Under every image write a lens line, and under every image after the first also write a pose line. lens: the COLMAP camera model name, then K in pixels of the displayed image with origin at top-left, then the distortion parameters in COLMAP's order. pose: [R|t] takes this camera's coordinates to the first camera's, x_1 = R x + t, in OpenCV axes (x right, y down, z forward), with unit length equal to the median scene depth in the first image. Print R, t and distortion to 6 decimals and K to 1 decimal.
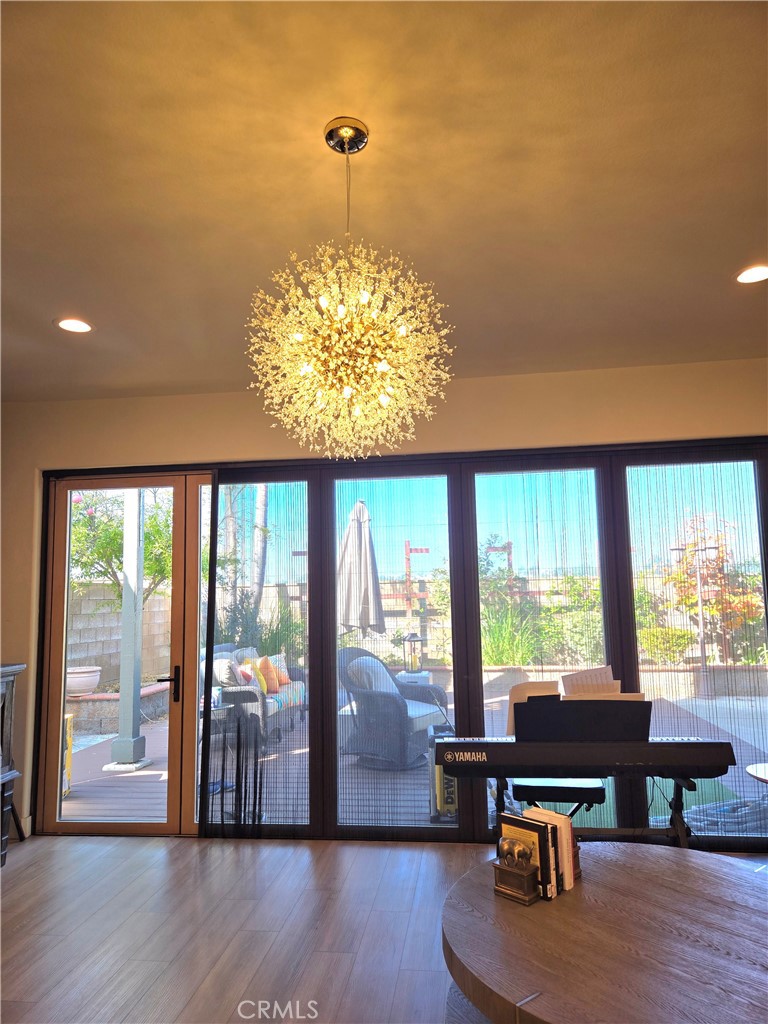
lens RADIAL K [[678.2, 0, 378.3], [0, 678.2, 522.7], [0, 0, 1]] dist [0.047832, -0.001402]
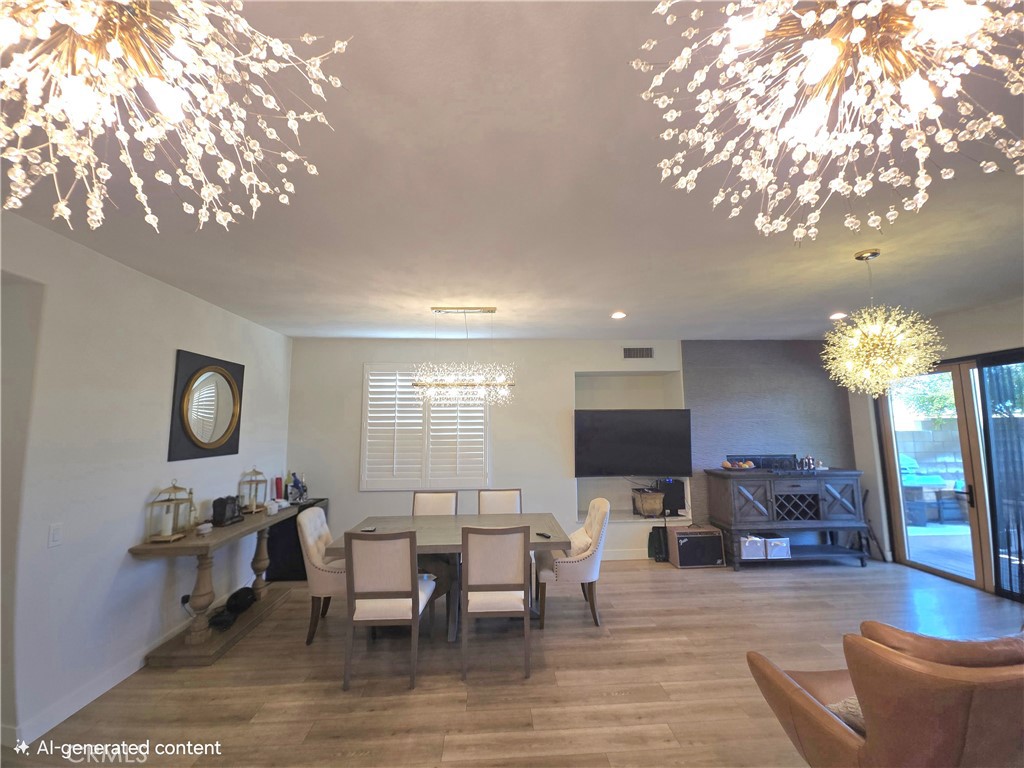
lens RADIAL K [[411.1, 0, 511.0], [0, 411.1, 379.6], [0, 0, 1]] dist [0.021458, -0.013306]
pose [[0.189155, -0.098538, -0.976991, 0.485222], [0.114381, 0.990390, -0.077744, -0.083192], [0.975263, -0.097044, 0.198608, -0.218651]]
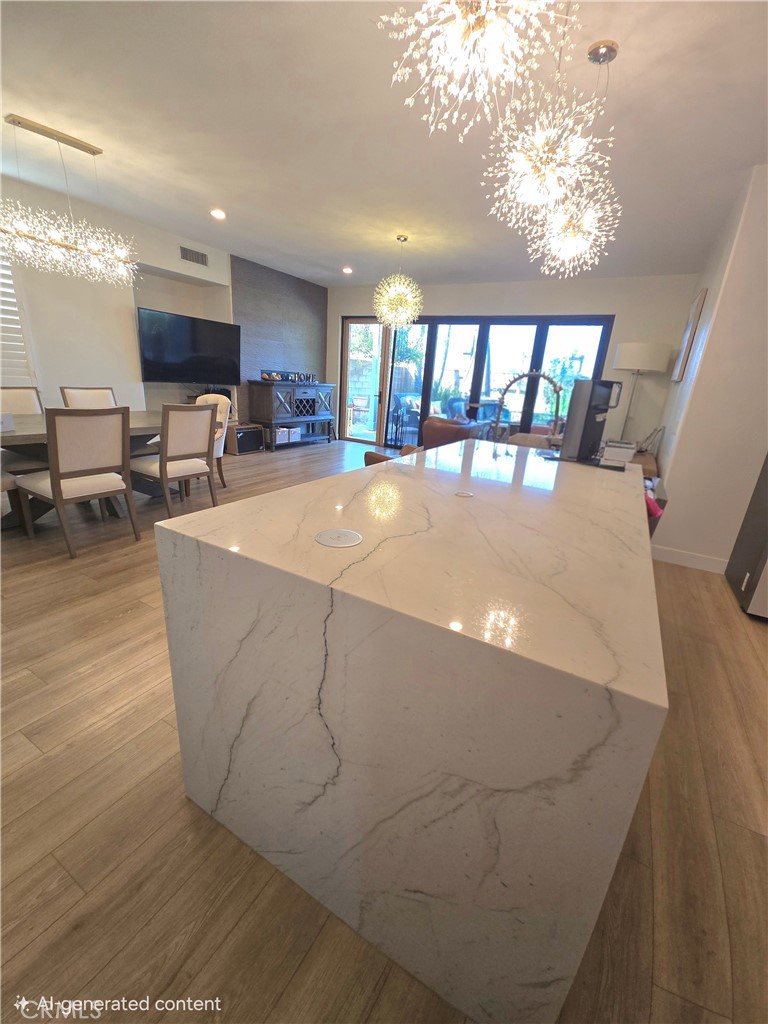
lens RADIAL K [[415.2, 0, 385.4], [0, 415.2, 514.2], [0, 0, 1]] dist [0.012527, -0.006987]
pose [[0.920531, 0.200277, -0.335429, 0.446695], [-0.046014, 0.908203, 0.415992, -0.059481], [0.387951, -0.367499, 0.845245, -0.730940]]
